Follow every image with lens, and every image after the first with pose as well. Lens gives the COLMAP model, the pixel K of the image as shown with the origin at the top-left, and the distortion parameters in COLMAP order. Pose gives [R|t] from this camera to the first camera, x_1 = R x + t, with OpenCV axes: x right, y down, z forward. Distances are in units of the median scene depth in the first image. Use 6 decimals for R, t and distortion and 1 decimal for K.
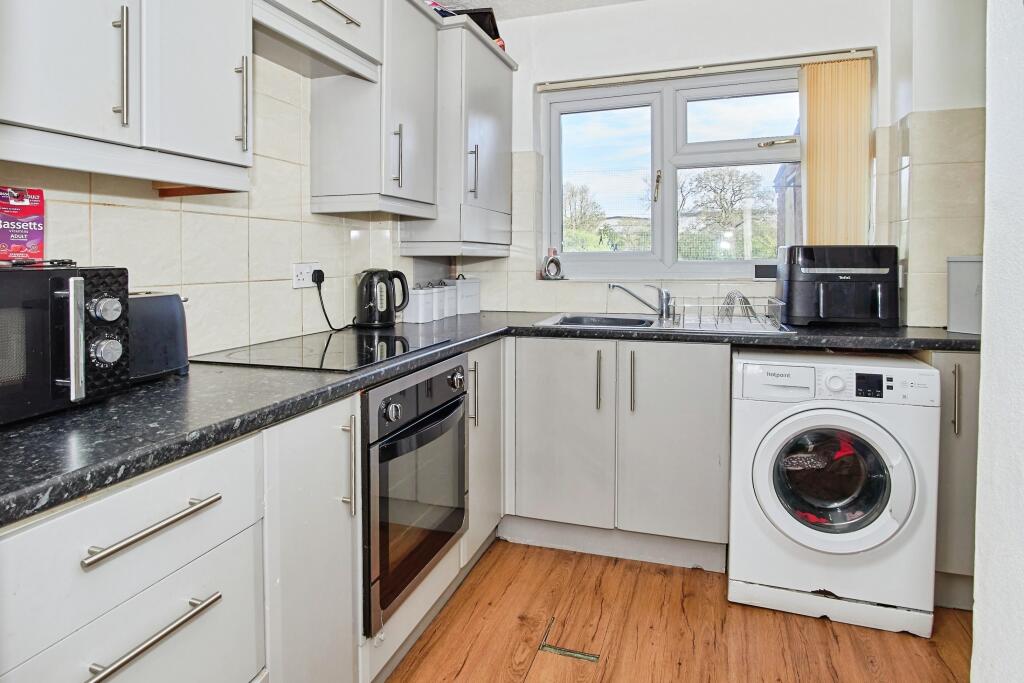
lens RADIAL K [[608.9, 0, 515.3], [0, 608.9, 270.1], [0, 0, 1]] dist [-0.029419, 0.000457]
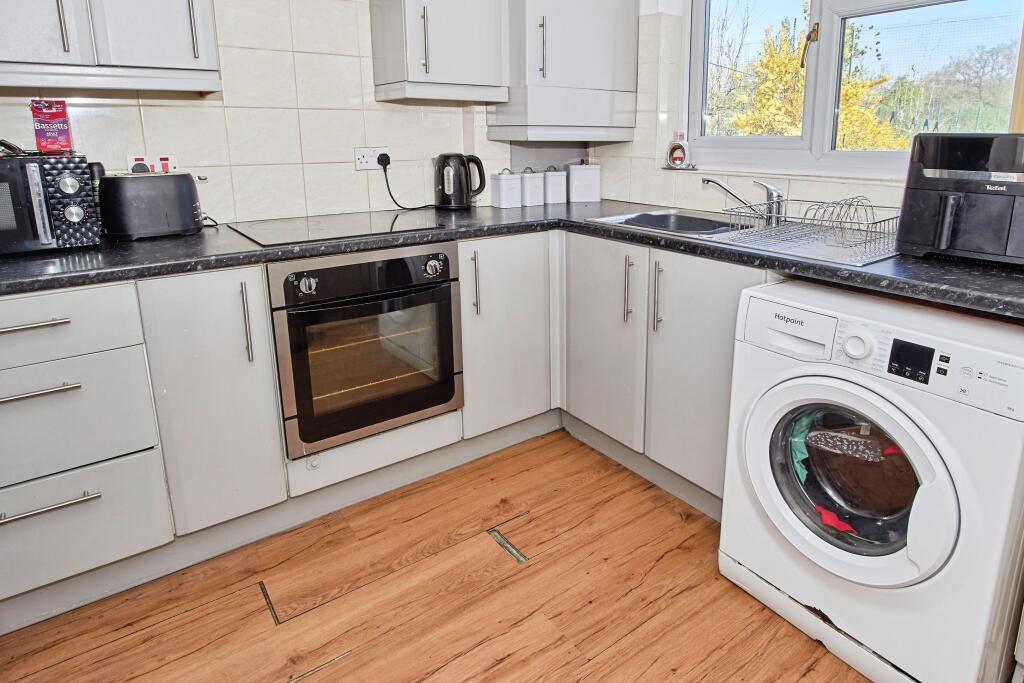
lens RADIAL K [[608.9, 0, 515.3], [0, 608.9, 270.1], [0, 0, 1]] dist [-0.029419, 0.000457]
pose [[0.803590, 0.133708, -0.579970, 0.578607], [-0.014457, 0.978537, 0.205563, -0.025831], [0.595008, -0.156804, 0.788275, 0.252507]]
